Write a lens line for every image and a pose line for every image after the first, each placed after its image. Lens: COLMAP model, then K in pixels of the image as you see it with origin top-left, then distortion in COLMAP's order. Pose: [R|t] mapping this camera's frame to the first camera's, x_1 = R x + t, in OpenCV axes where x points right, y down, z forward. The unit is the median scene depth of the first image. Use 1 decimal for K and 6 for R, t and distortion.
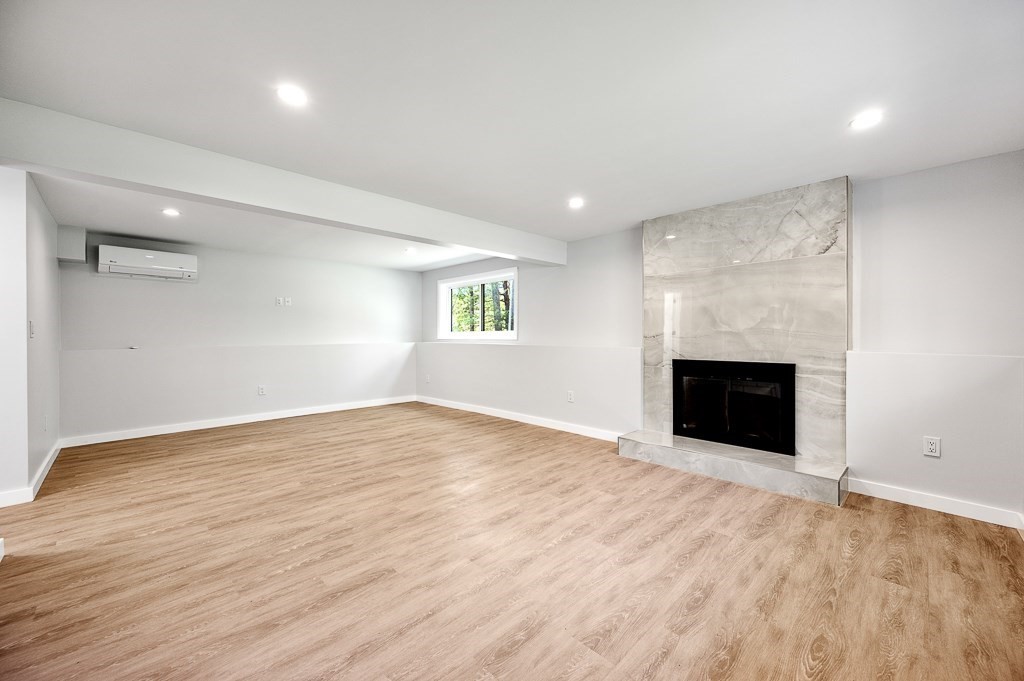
lens RADIAL K [[401.5, 0, 510.1], [0, 401.5, 337.7], [0, 0, 1]] dist [0.001752, 0.000205]
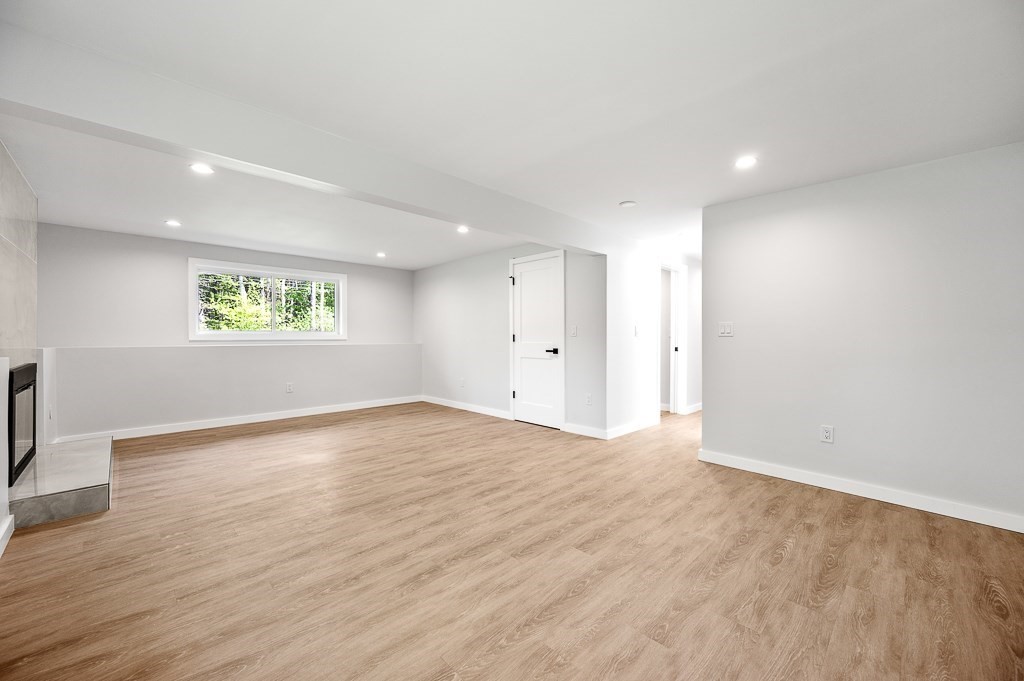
lens RADIAL K [[401.5, 0, 510.1], [0, 401.5, 337.7], [0, 0, 1]] dist [0.001752, 0.000205]
pose [[-0.999999, 0.000708, 0.001179, -0.477214], [0.000726, 0.999882, 0.015361, -0.012562], [-0.001168, 0.015362, -0.999881, 1.926016]]
